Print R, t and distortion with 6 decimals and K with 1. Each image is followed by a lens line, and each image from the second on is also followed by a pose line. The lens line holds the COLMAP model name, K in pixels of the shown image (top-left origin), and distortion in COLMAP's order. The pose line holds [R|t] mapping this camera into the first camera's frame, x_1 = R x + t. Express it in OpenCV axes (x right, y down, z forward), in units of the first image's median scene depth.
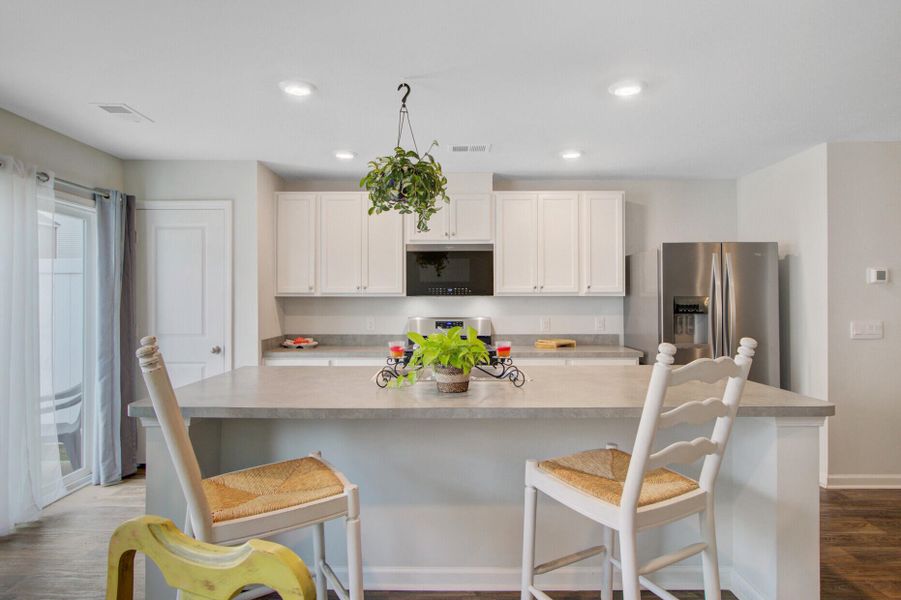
lens RADIAL K [[501.8, 0, 450.5], [0, 501.8, 300.0], [0, 0, 1]] dist [-0.000891, -0.000357]
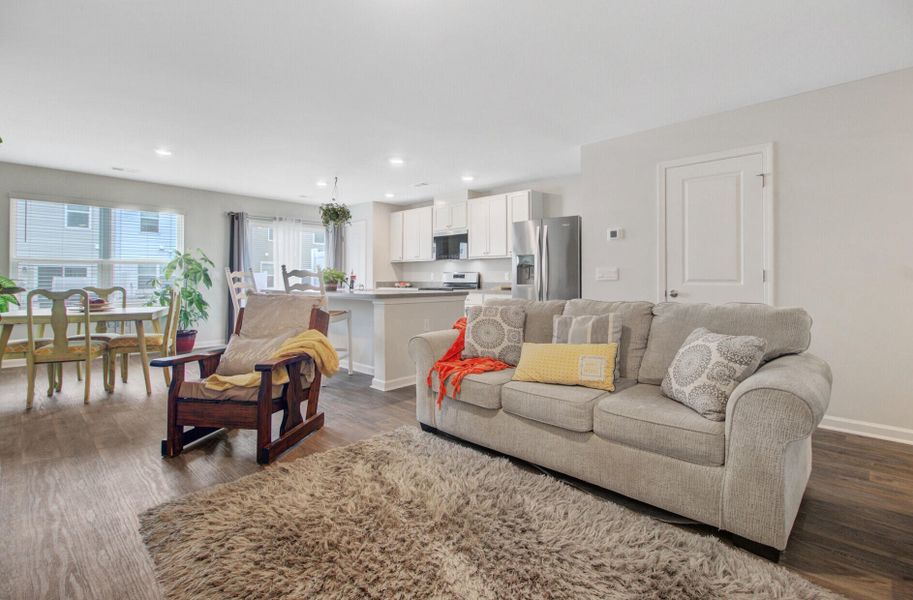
lens RADIAL K [[425.7, 0, 447.5], [0, 425.7, 276.2], [0, 0, 1]] dist [-0.029389, -0.000565]
pose [[0.716644, -0.000918, -0.697438, 1.203293], [-0.000974, 0.999997, -0.002317, 0.062158], [0.697438, 0.002340, 0.716641, -0.136766]]
